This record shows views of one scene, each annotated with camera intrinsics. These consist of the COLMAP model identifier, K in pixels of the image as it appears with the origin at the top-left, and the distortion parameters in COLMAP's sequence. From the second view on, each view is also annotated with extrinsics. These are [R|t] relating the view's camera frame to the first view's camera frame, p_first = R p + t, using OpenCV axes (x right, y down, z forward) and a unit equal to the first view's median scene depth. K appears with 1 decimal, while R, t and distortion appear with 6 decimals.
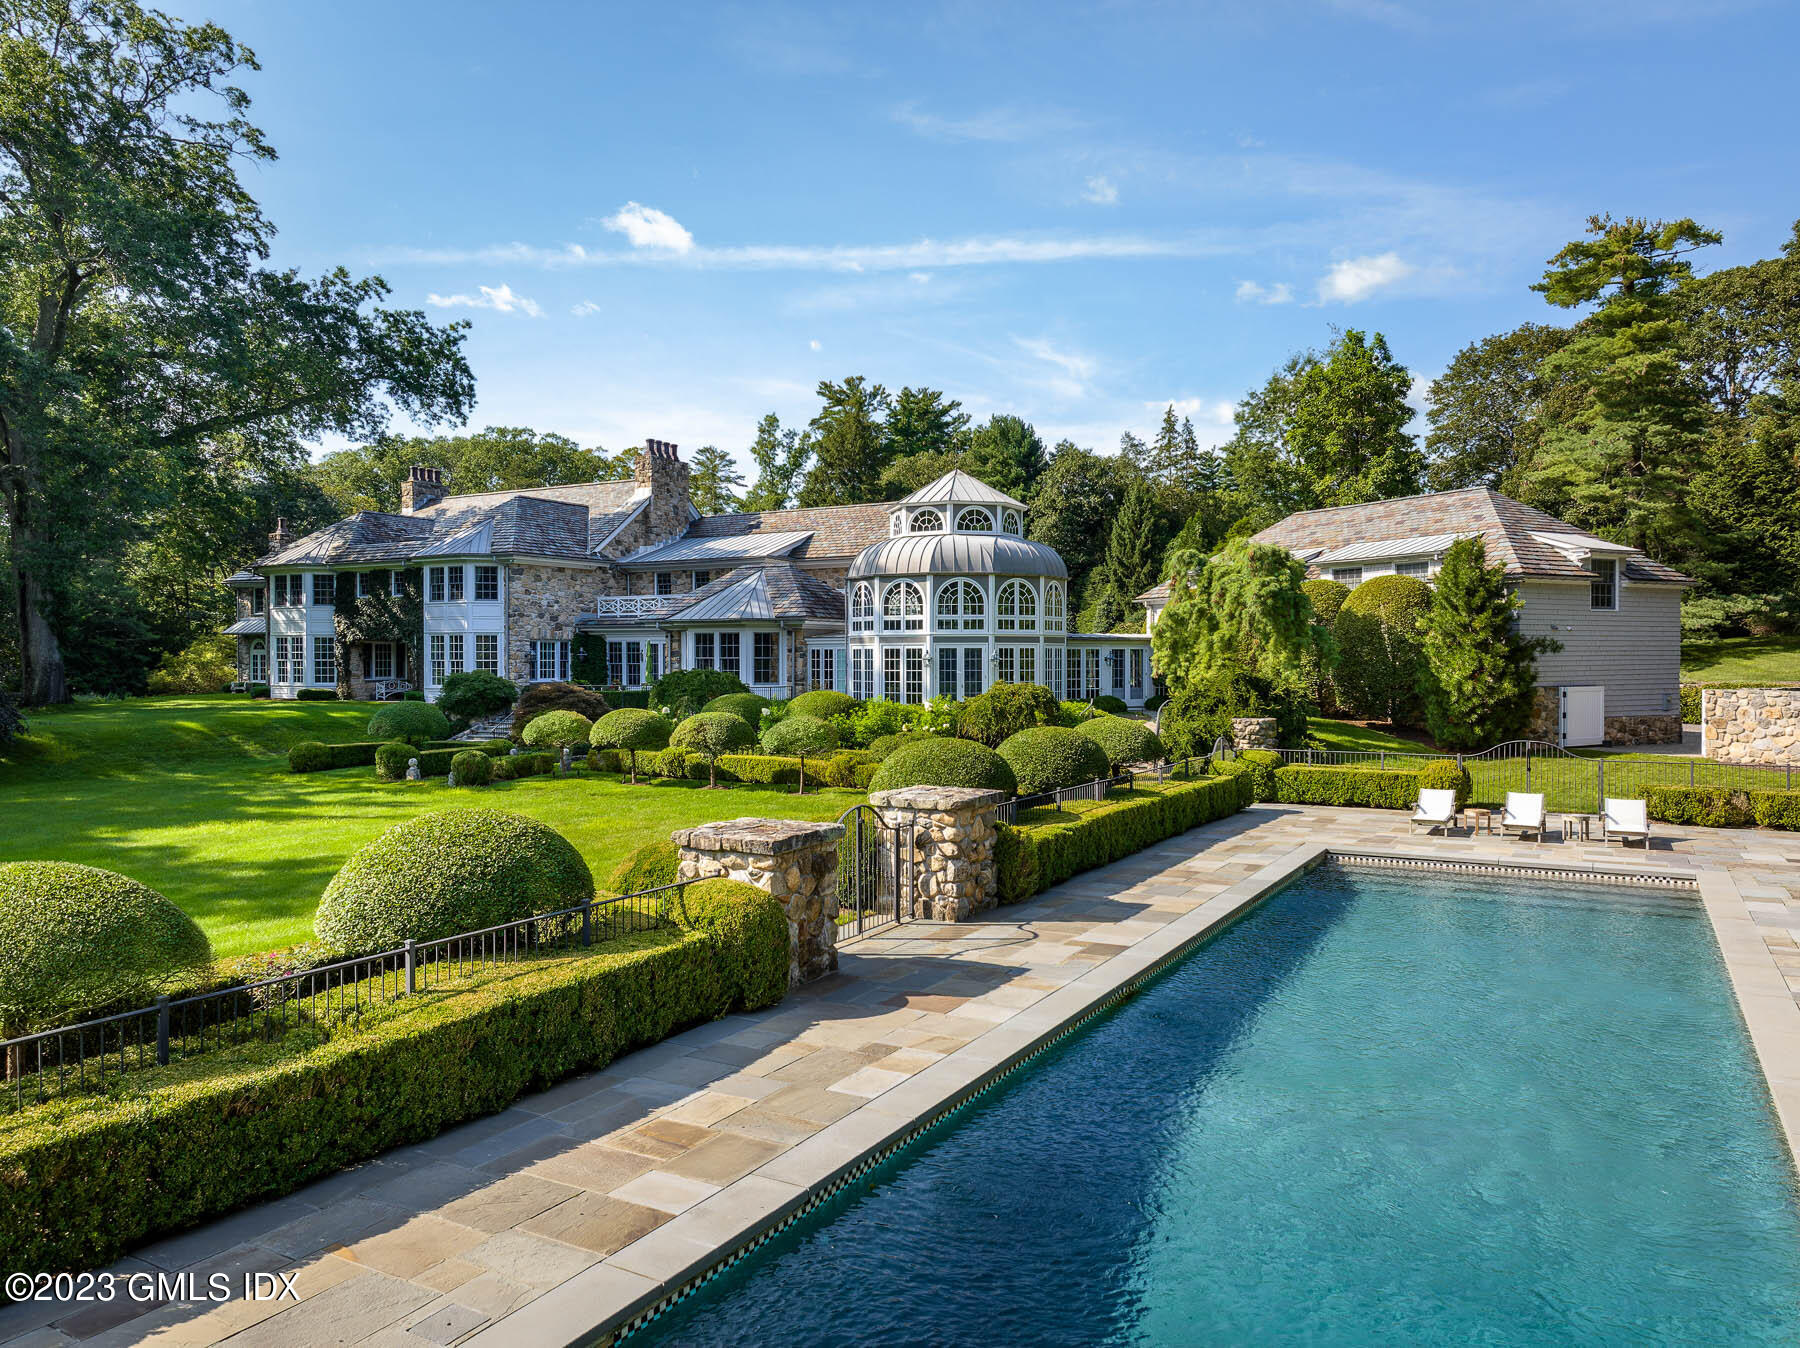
lens RADIAL K [[1250.5, 0, 896.9], [0, 1250.5, 670.0], [0, 0, 1]] dist [0.000426, -0.000596]
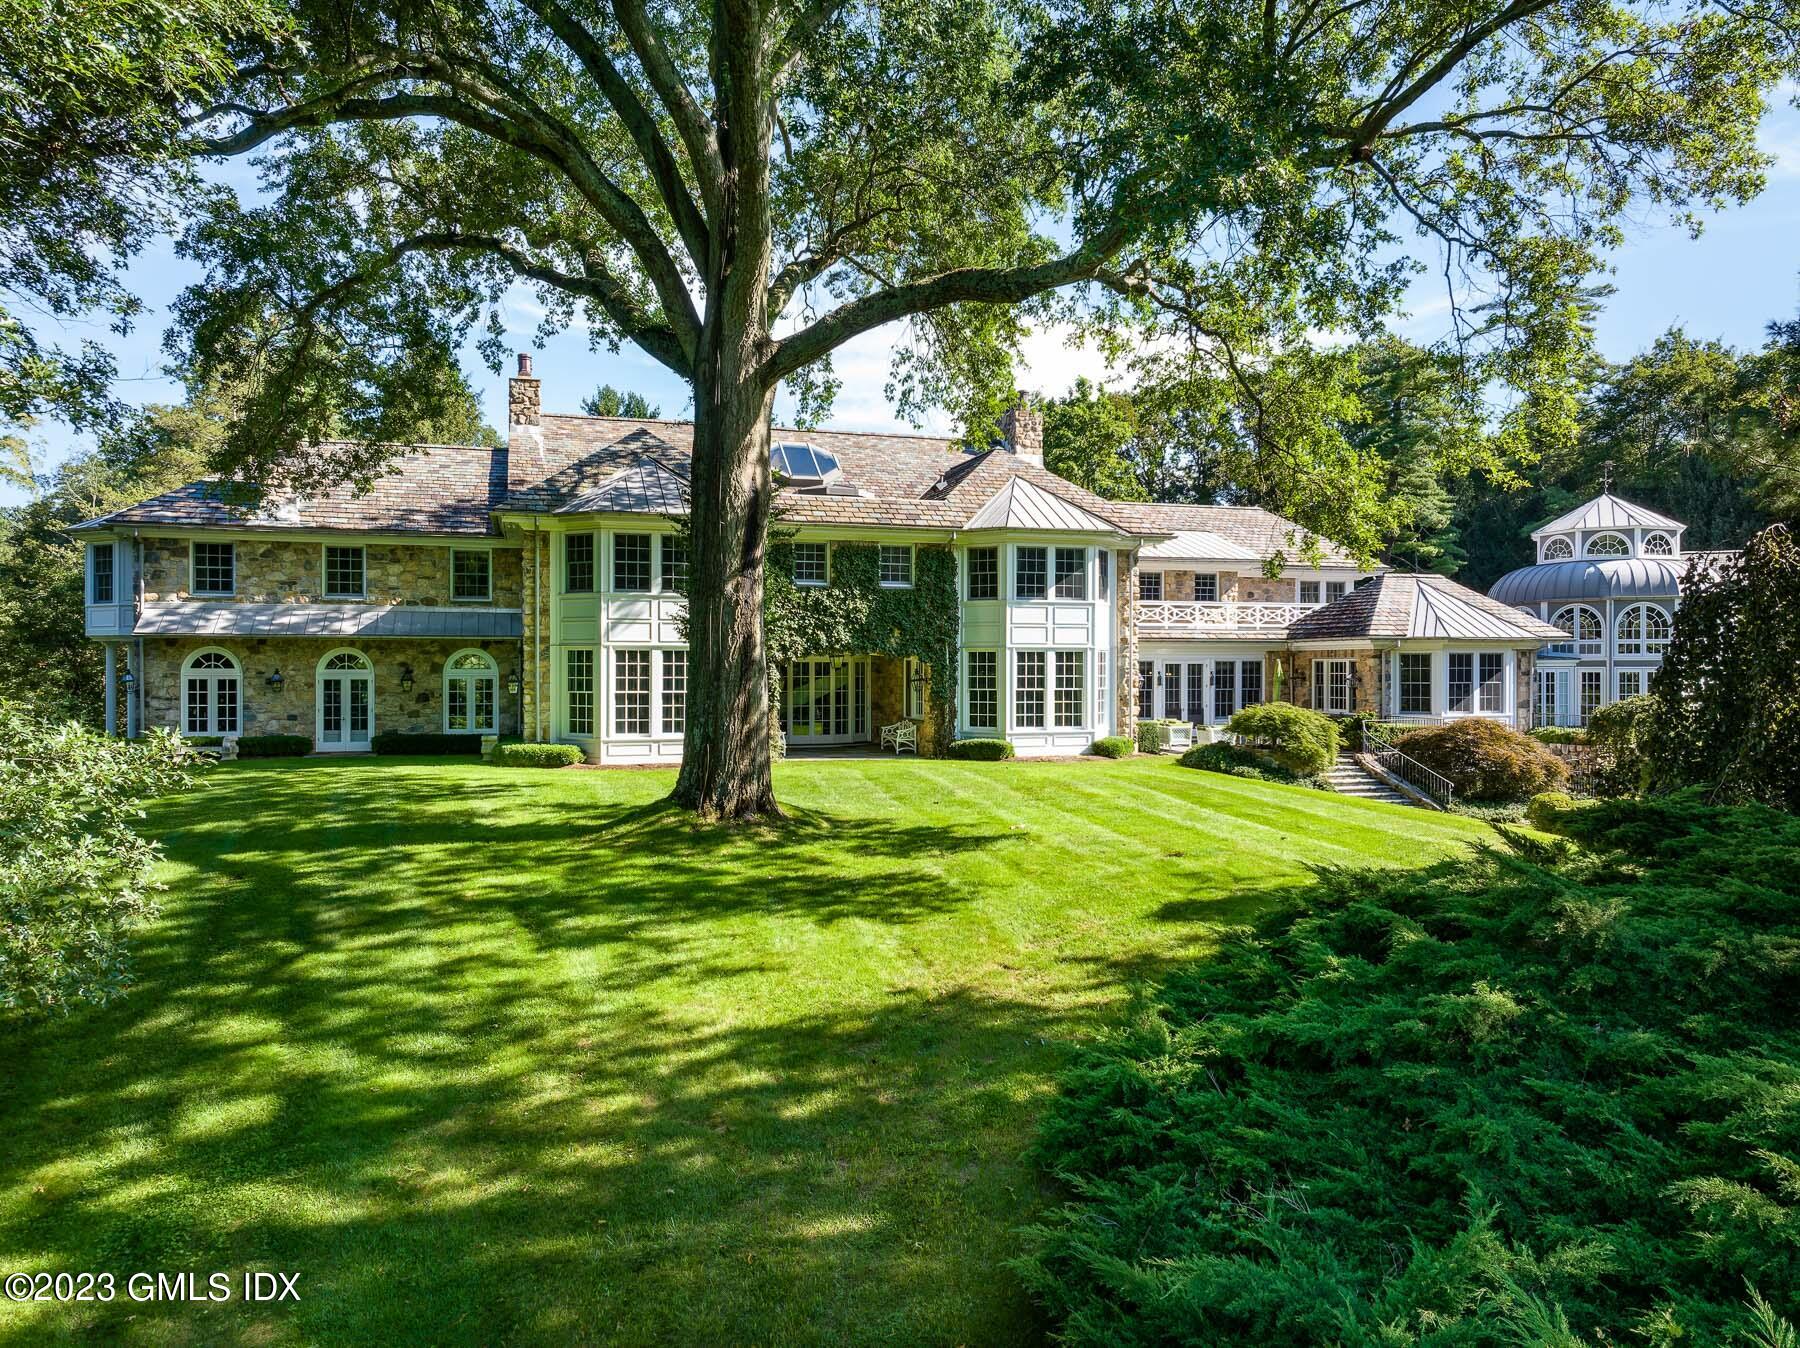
lens RADIAL K [[1250.5, 0, 908.4], [0, 1250.5, 669.4], [0, 0, 1]] dist [0.000426, -0.000596]
pose [[0.677560, -0.002241, 0.735464, -0.910461], [0.008010, 0.999959, -0.004333, -0.016272], [-0.735424, 0.008827, 0.677550, 0.622625]]
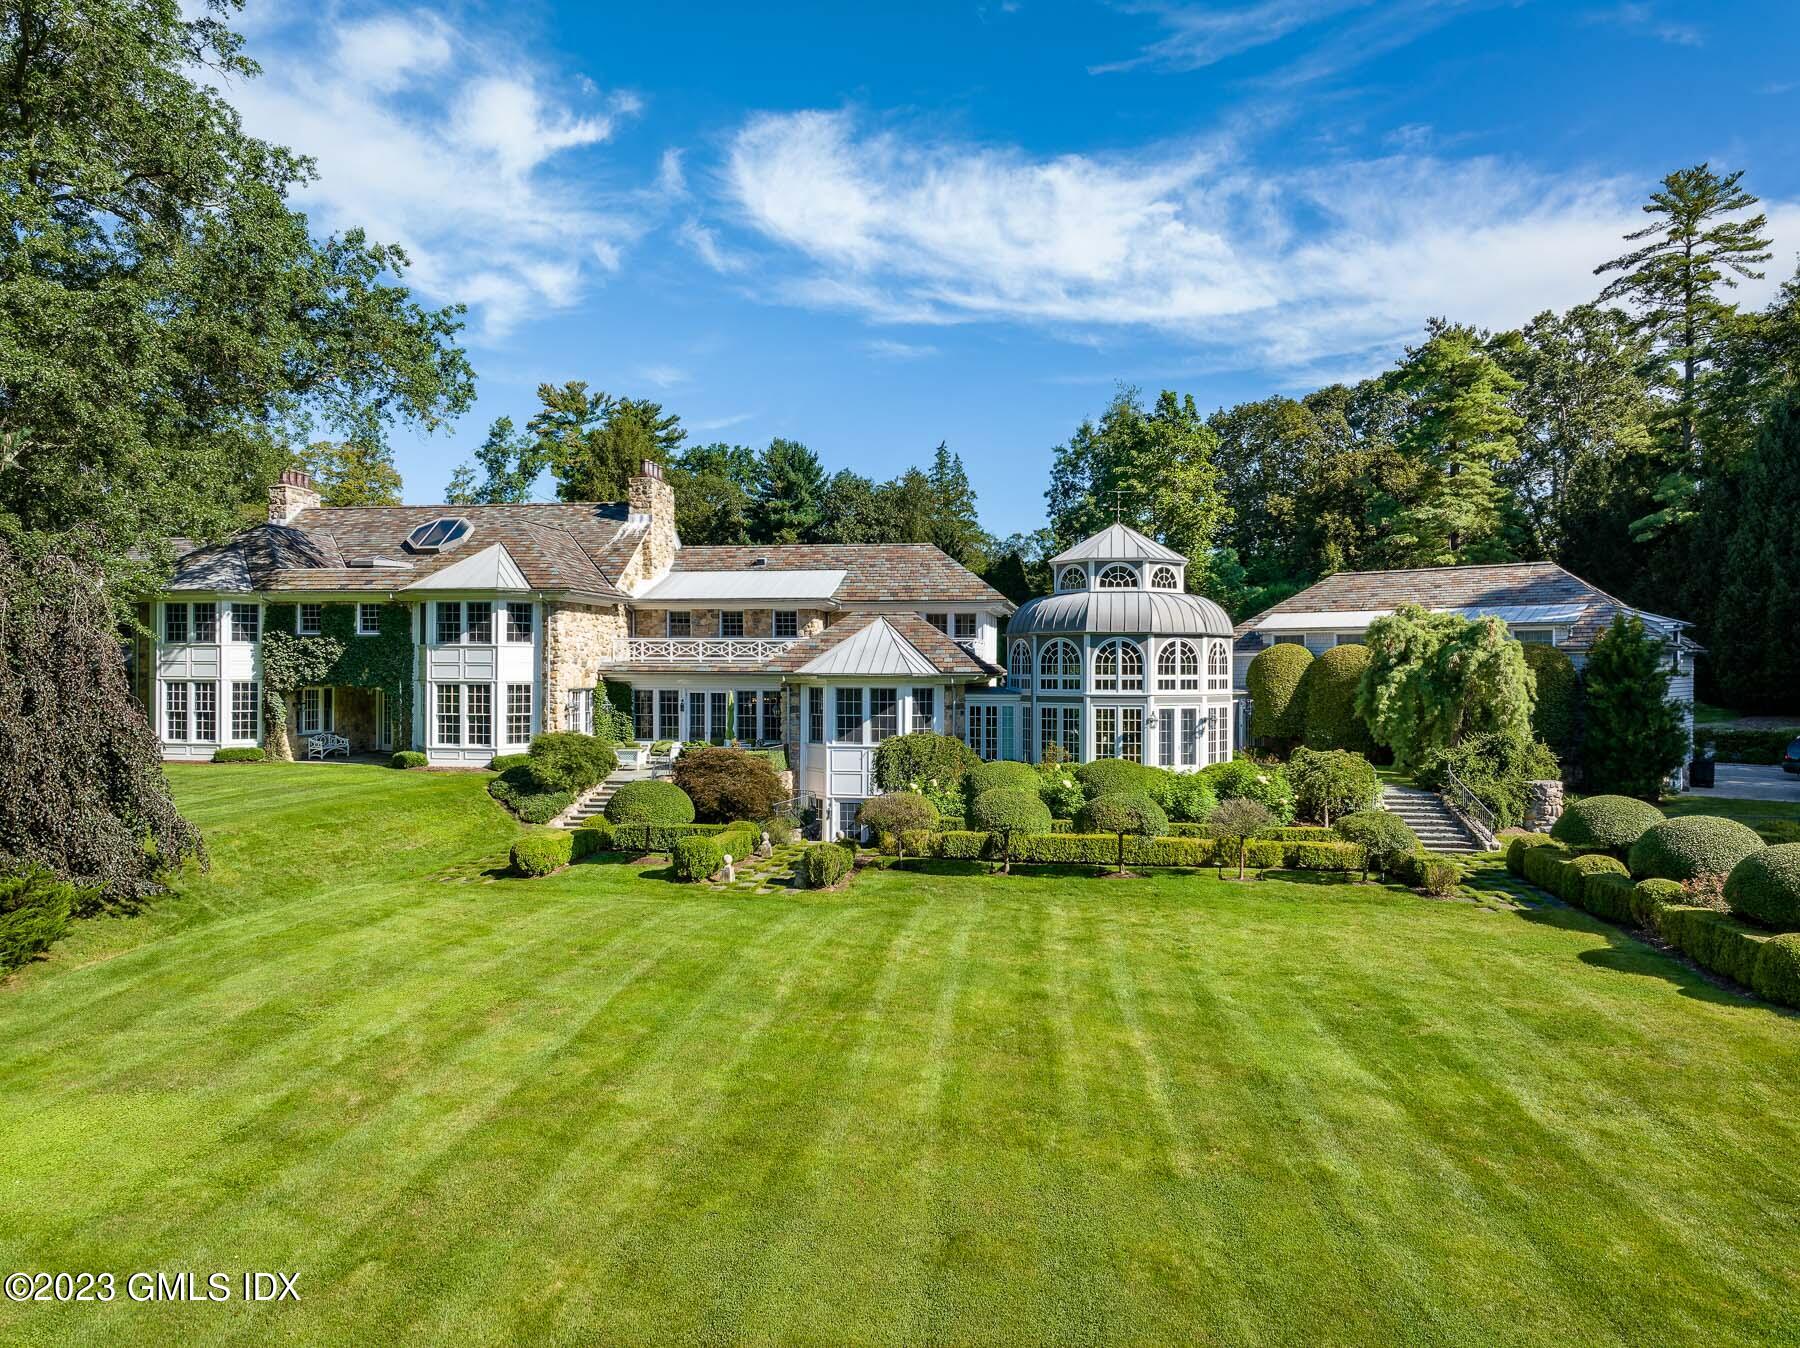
lens RADIAL K [[1250.5, 0, 887.0], [0, 1250.5, 678.6], [0, 0, 1]] dist [0.000426, -0.000596]
pose [[0.936080, 0.002186, 0.351781, -0.396686], [-0.001144, 0.999994, -0.003170, -0.029732], [-0.351786, 0.002565, 0.936077, 0.124812]]
